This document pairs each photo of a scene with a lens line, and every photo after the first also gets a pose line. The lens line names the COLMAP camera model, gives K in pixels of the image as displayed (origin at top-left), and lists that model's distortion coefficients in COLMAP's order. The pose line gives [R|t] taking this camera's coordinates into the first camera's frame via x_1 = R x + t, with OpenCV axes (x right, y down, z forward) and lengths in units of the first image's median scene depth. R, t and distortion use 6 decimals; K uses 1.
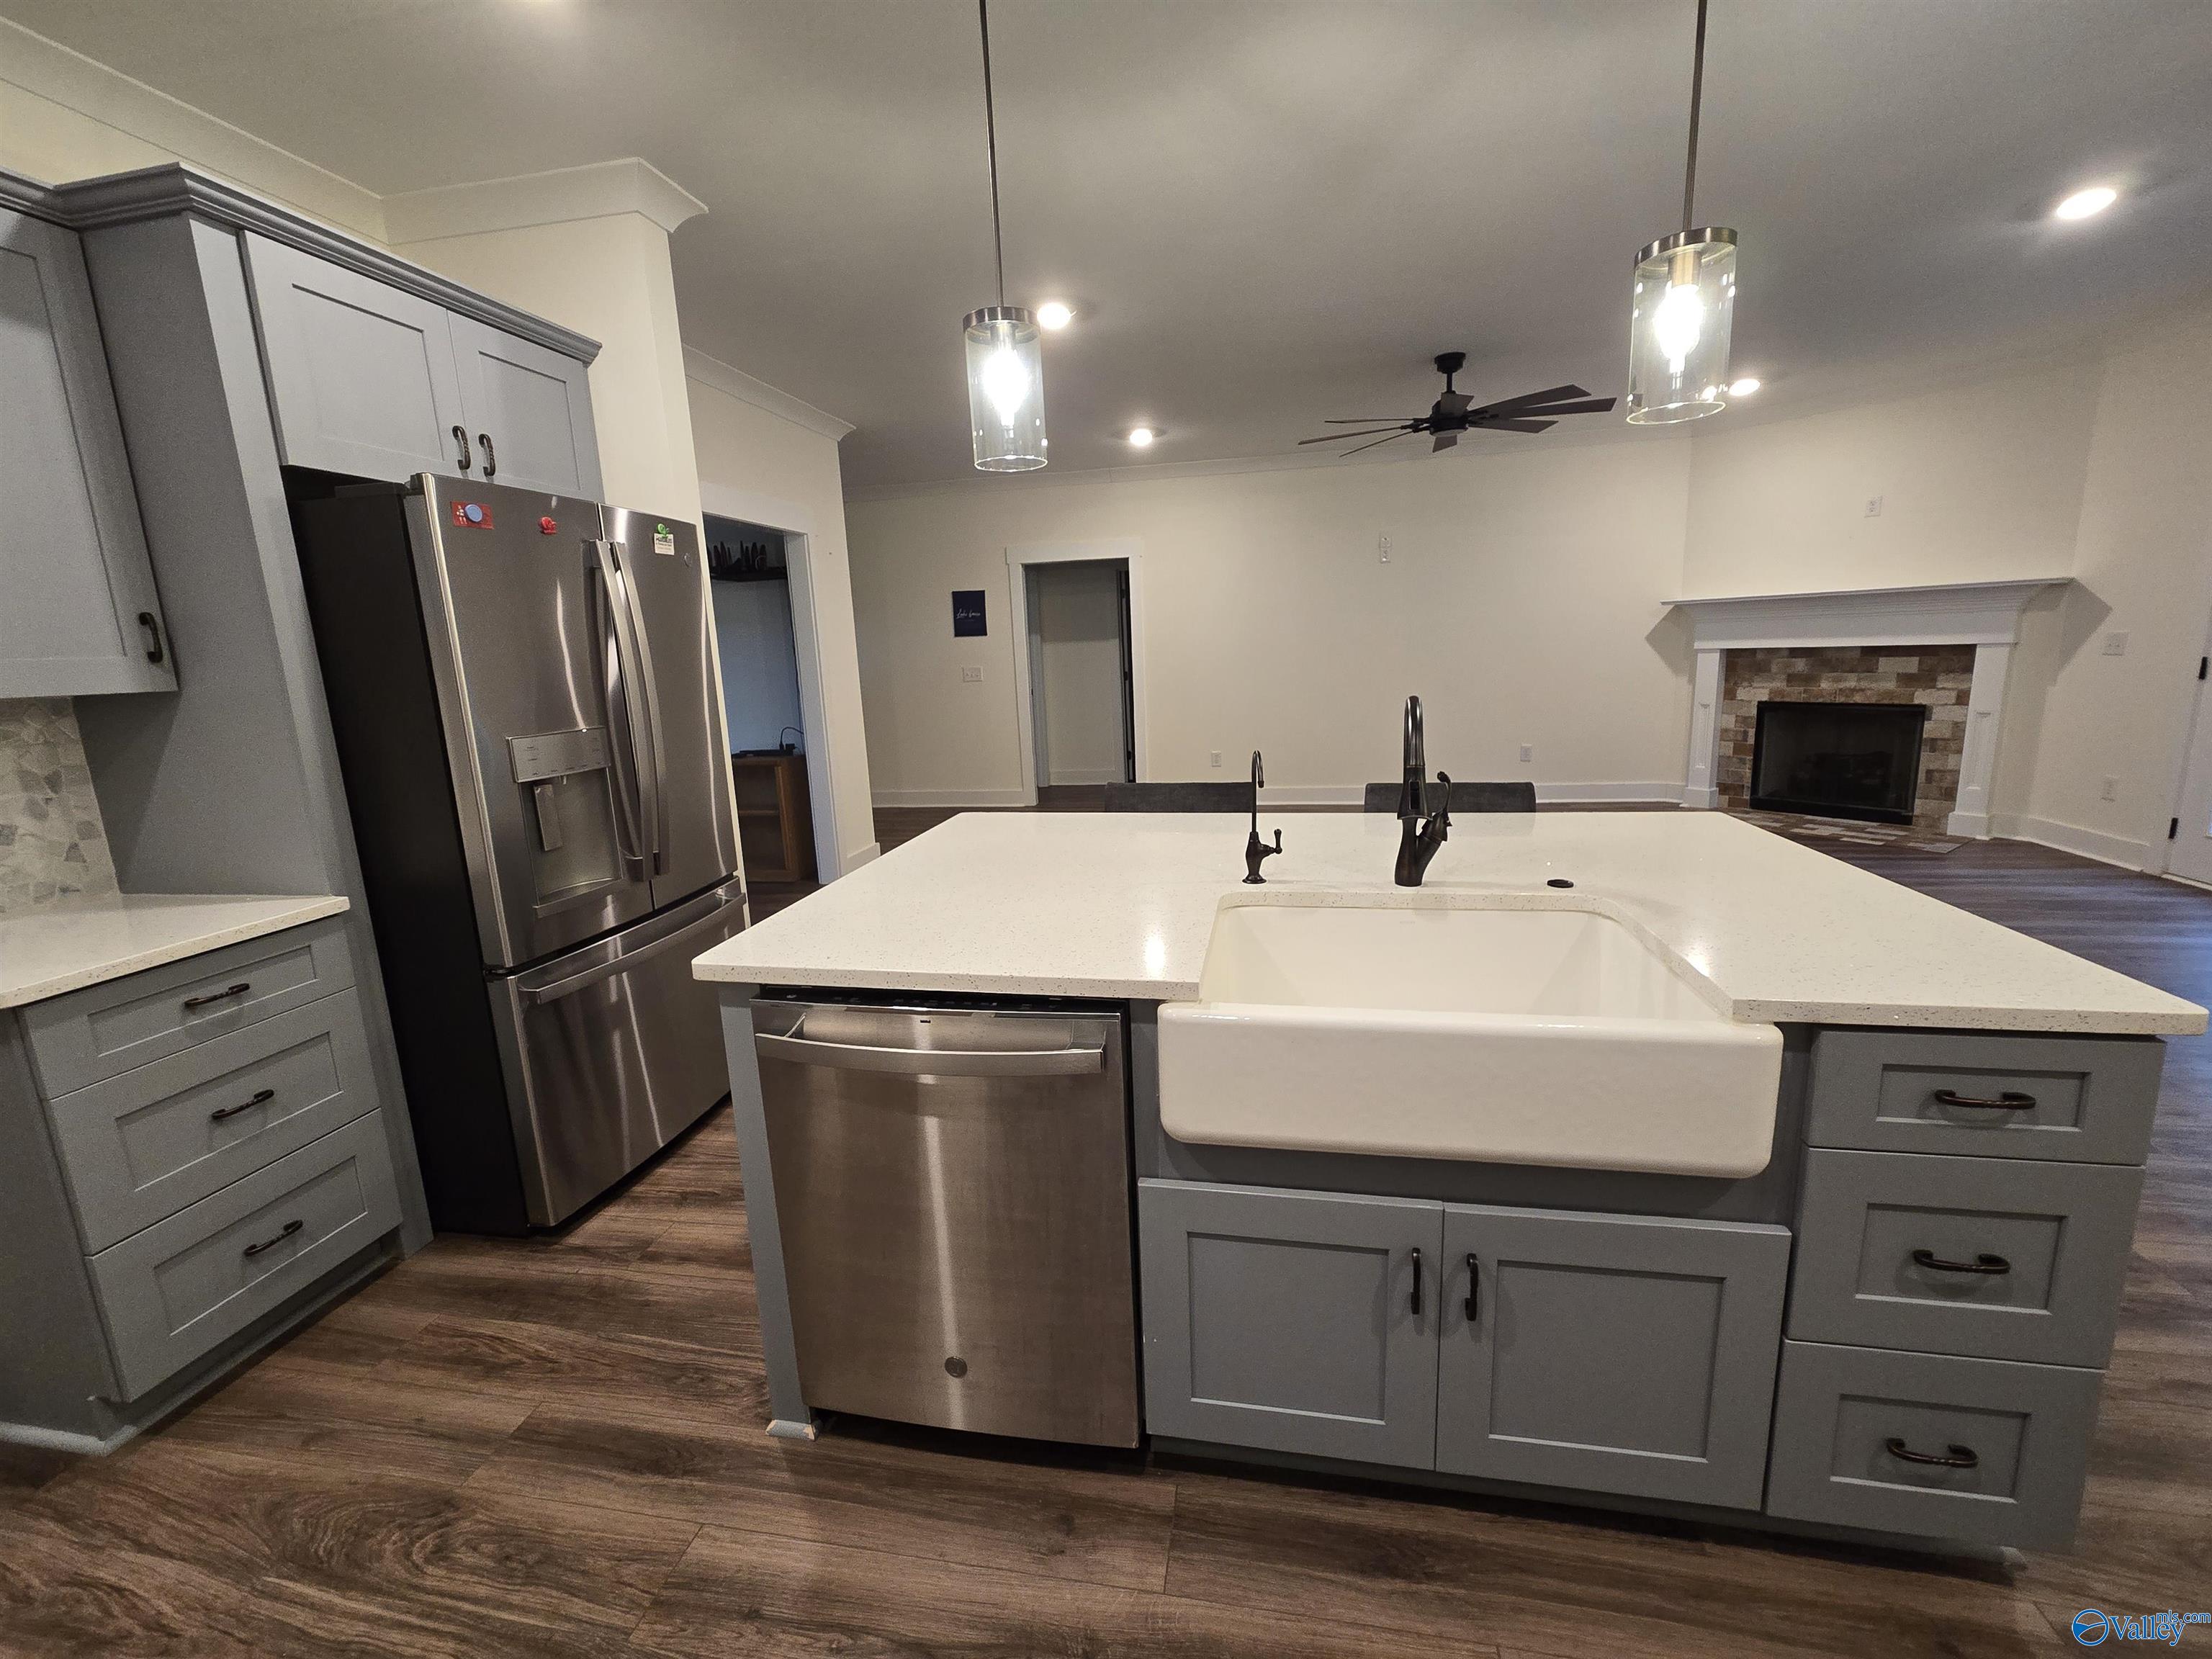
lens RADIAL K [[909.7, 0, 1117.7], [0, 909.7, 809.1], [0, 0, 1]] dist [0.000627, 0.000149]
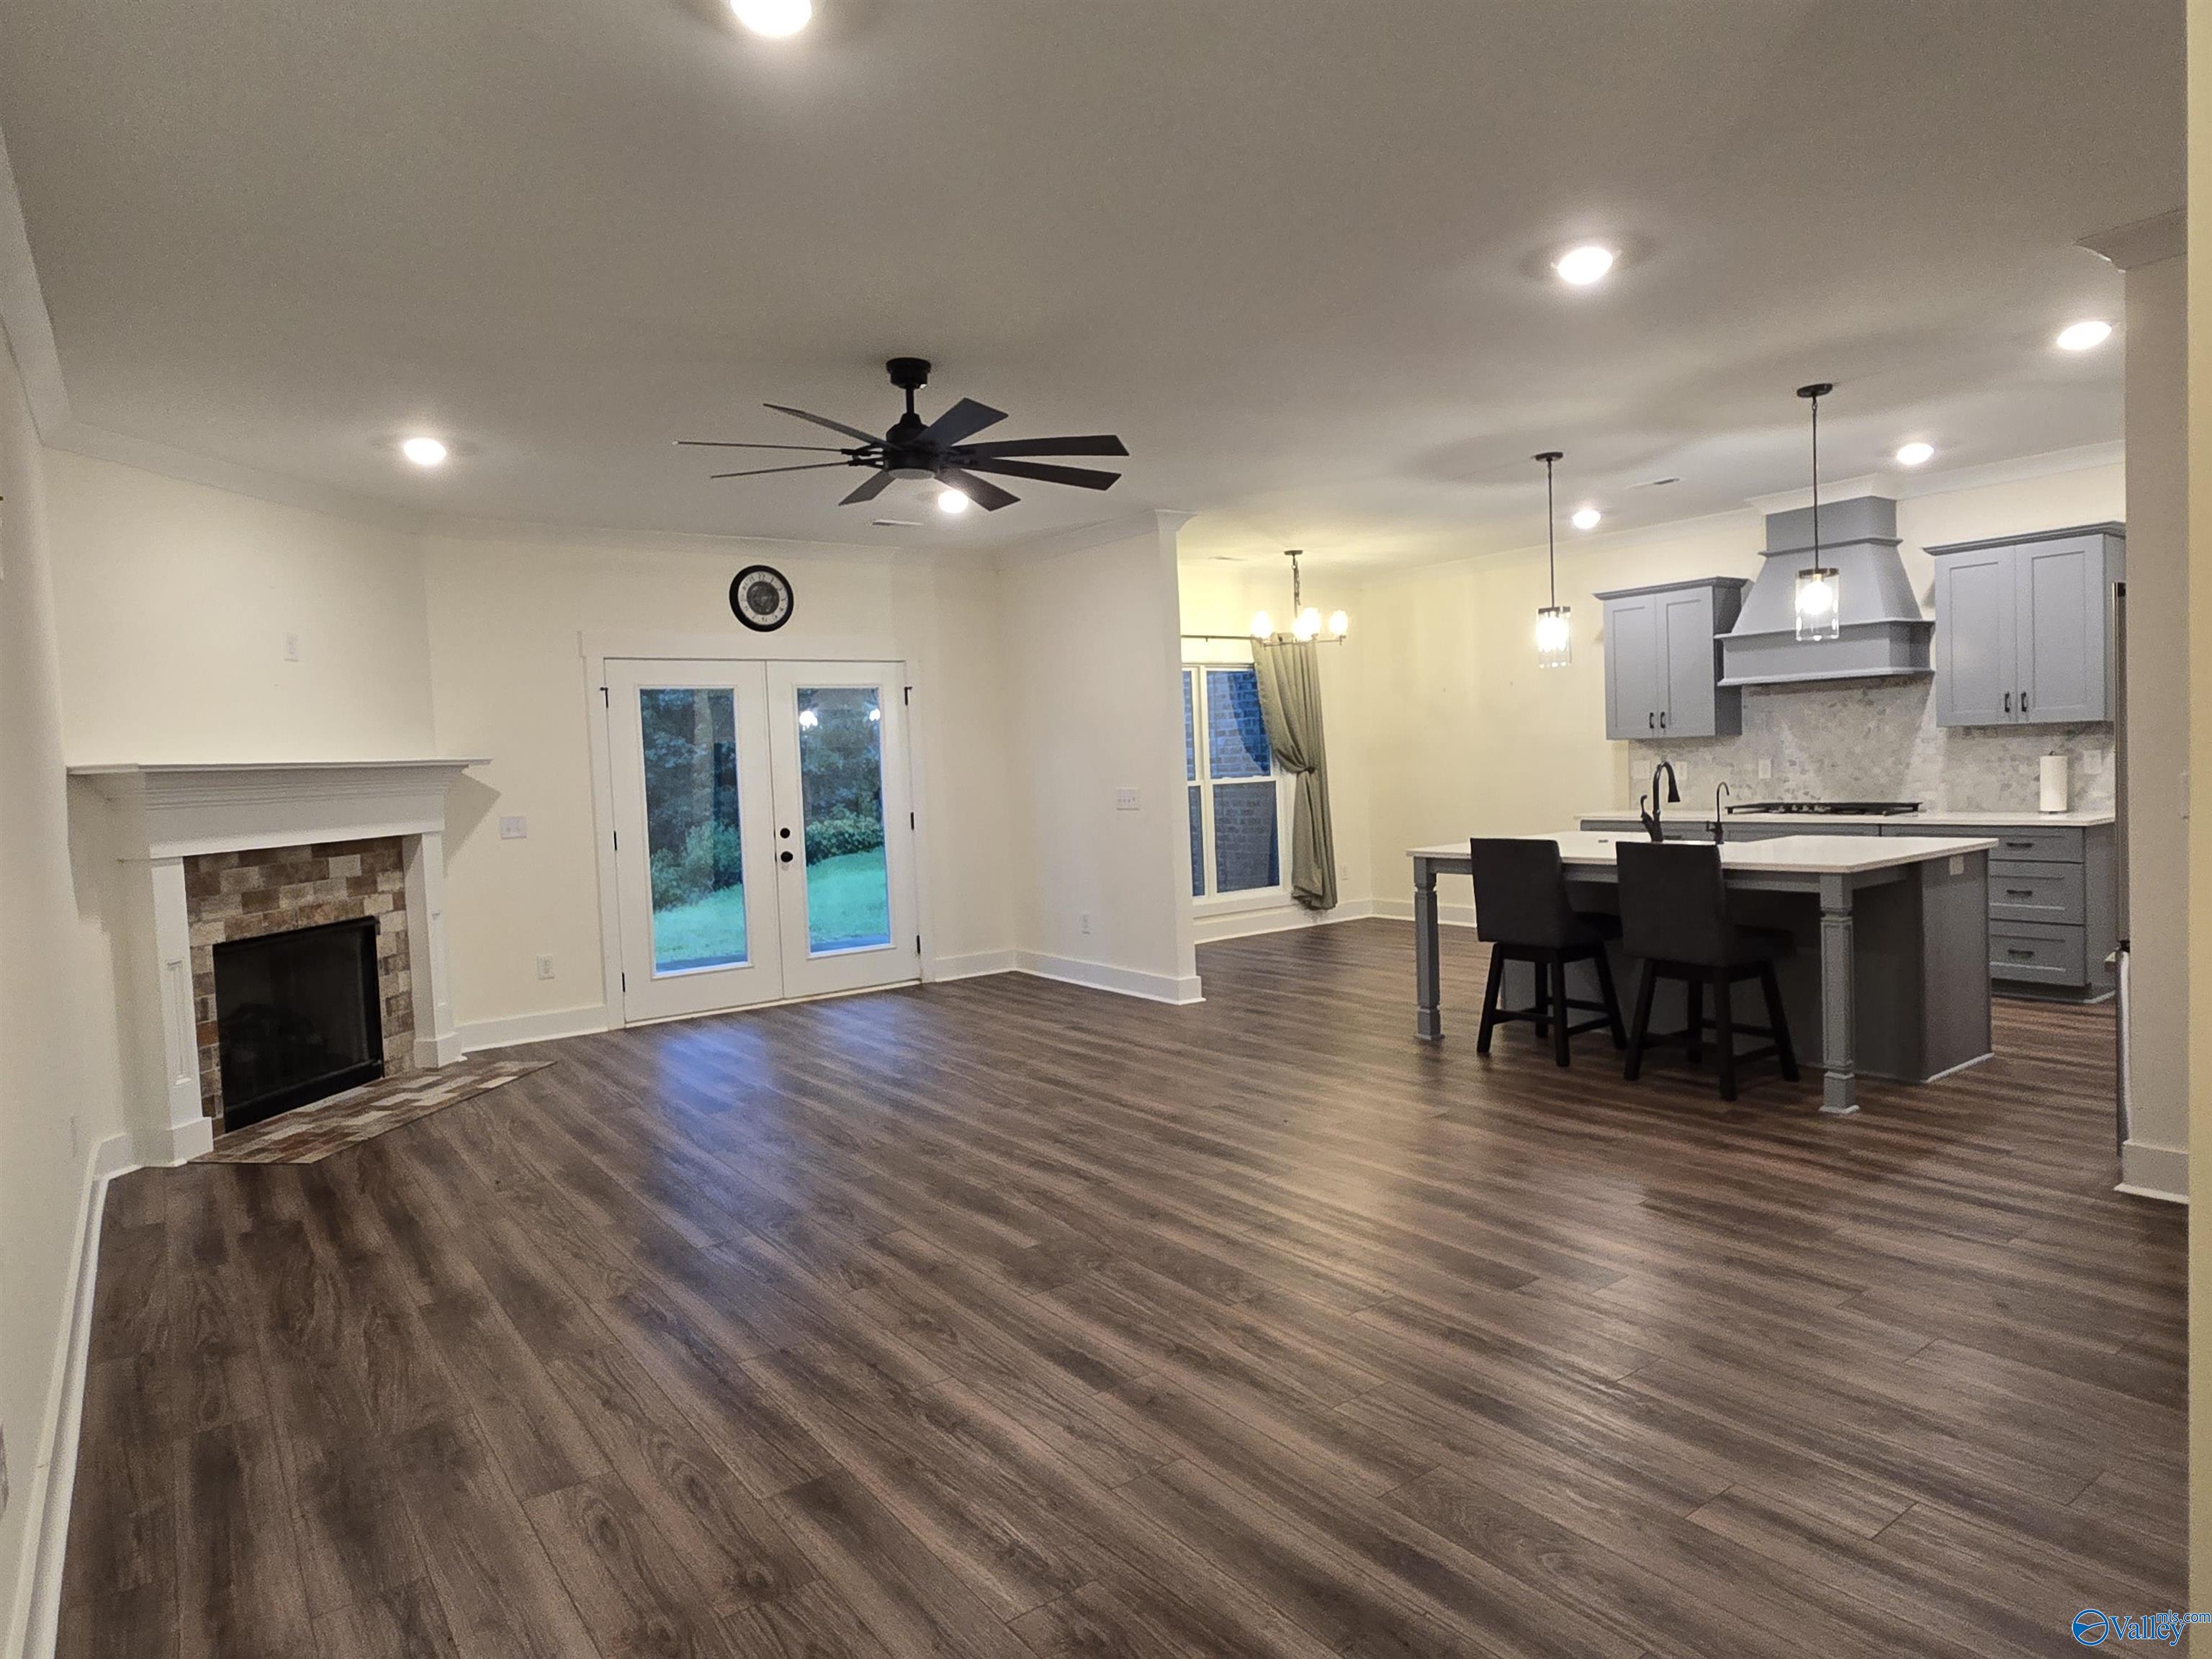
lens RADIAL K [[1321.1, 0, 1106.0], [0, 1321.1, 829.5], [0, 0, 1]] dist [-0.000204, 0.000973]
pose [[-0.721994, 0.033669, 0.691080, -0.310608], [0.194023, 0.968592, 0.155513, -0.232766], [-0.664139, 0.246365, -0.705850, 1.332185]]
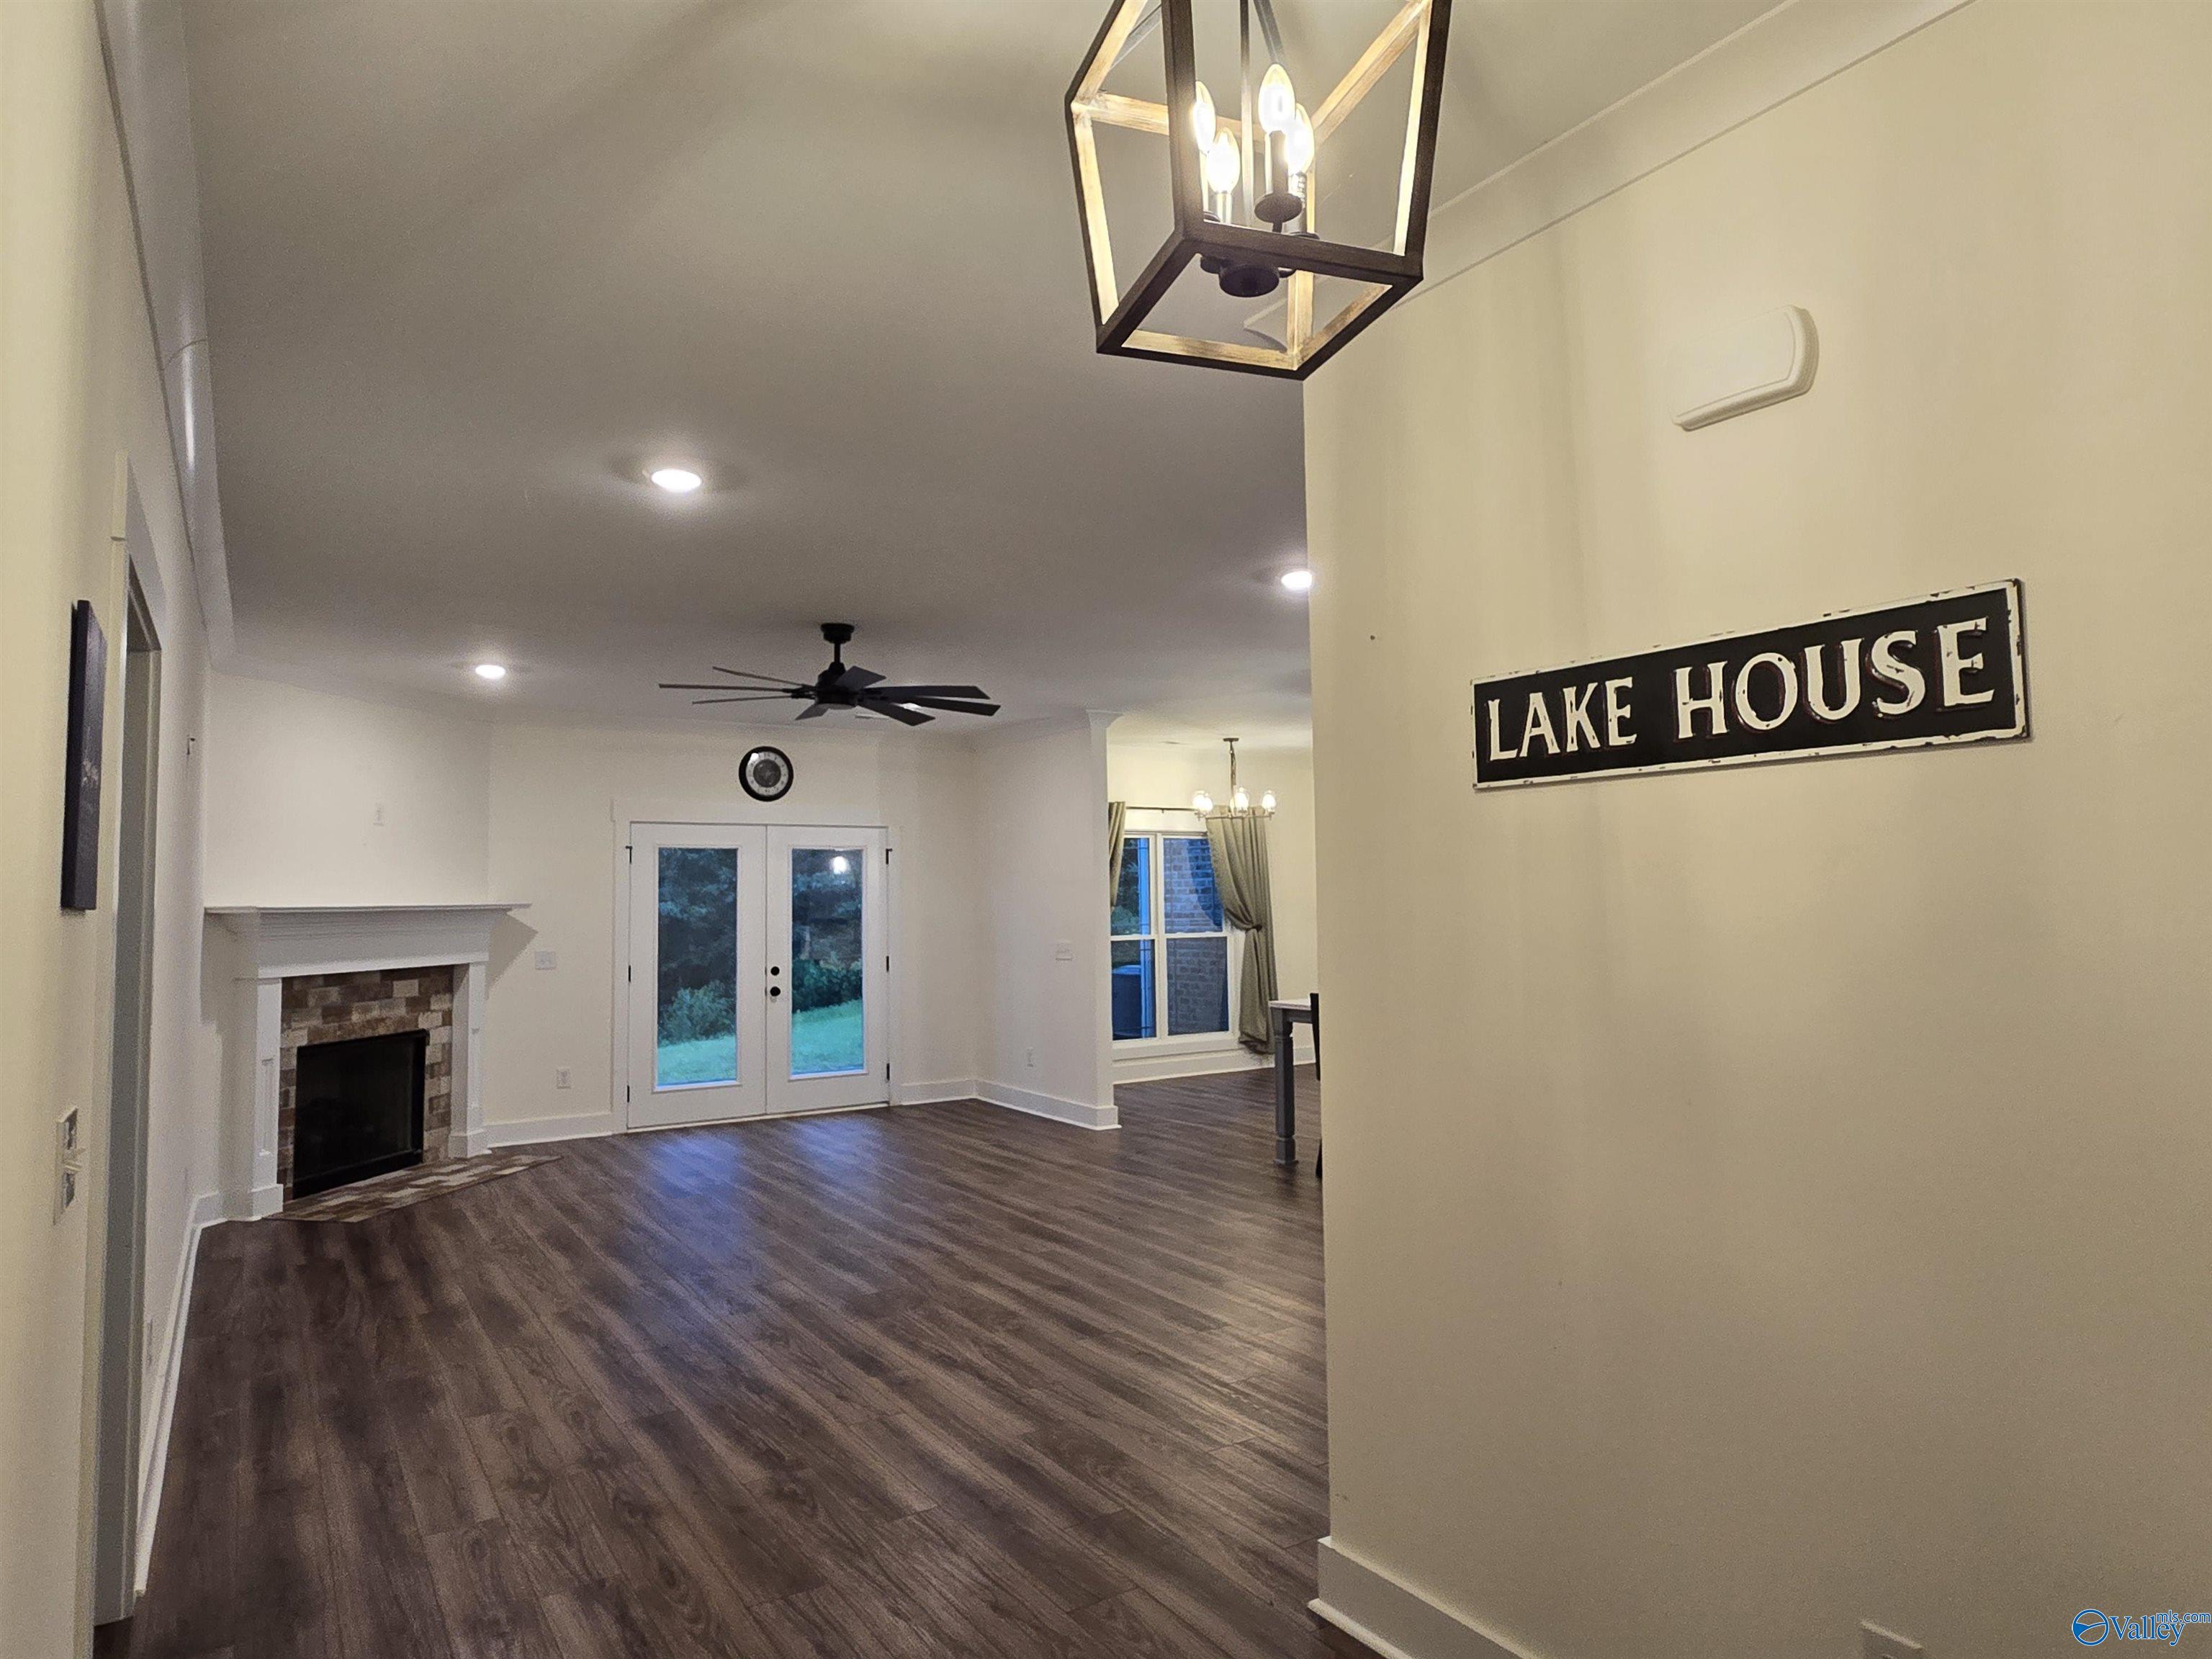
lens RADIAL K [[1331.7, 0, 1114.4], [0, 1331.7, 825.2], [0, 0, 1]] dist [-0.000101, 0.000242]
pose [[-0.687309, 0.092456, 0.720457, -0.594079], [0.173092, 0.984140, 0.038834, -0.247357], [-0.705440, 0.151396, -0.692412, 1.393242]]
